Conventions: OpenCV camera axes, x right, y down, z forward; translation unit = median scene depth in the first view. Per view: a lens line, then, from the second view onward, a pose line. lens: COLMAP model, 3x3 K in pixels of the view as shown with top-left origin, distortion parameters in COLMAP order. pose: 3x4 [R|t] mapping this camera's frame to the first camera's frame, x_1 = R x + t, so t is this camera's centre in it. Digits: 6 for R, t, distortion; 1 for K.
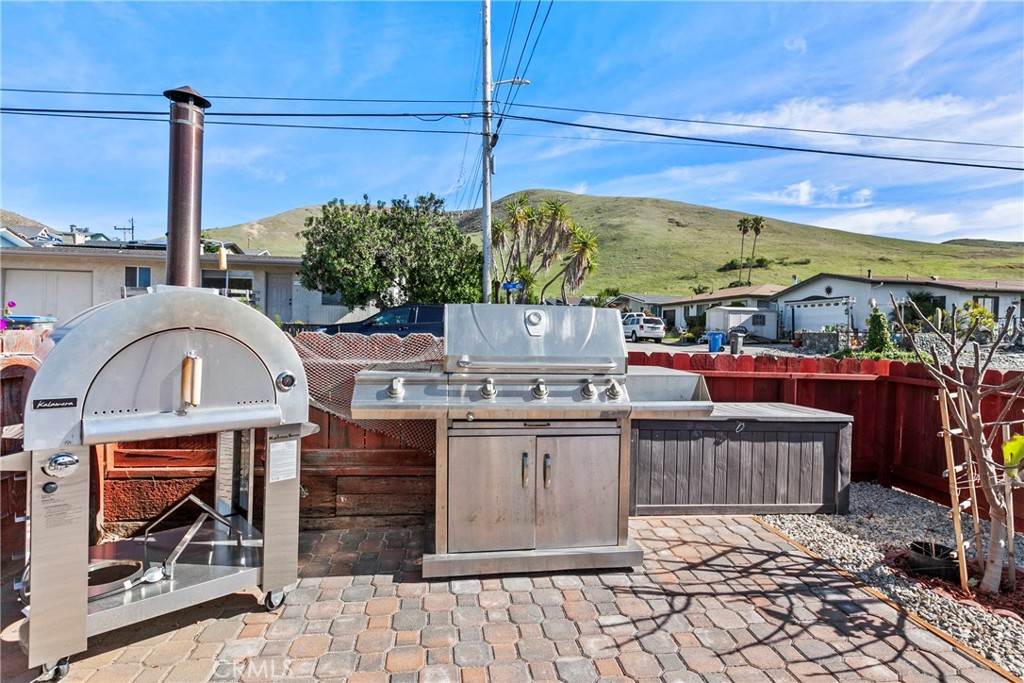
lens RADIAL K [[506.5, 0, 512.0], [0, 506.5, 341.5], [0, 0, 1]] dist [-0.000528, -0.000040]
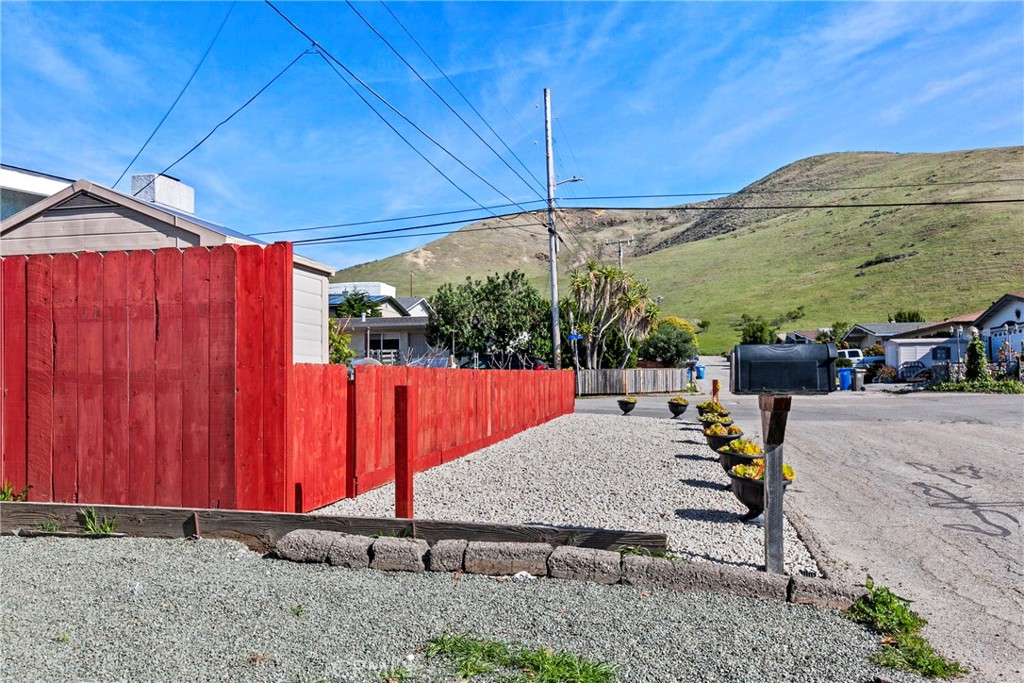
lens RADIAL K [[801.7, 0, 511.0], [0, 801.7, 369.7], [0, 0, 1]] dist [0.008778, 0.000015]
pose [[0.934335, -0.035711, -0.354603, 0.312575], [0.019697, 0.998621, -0.048669, 0.037750], [0.355852, 0.038489, 0.933749, -0.524780]]
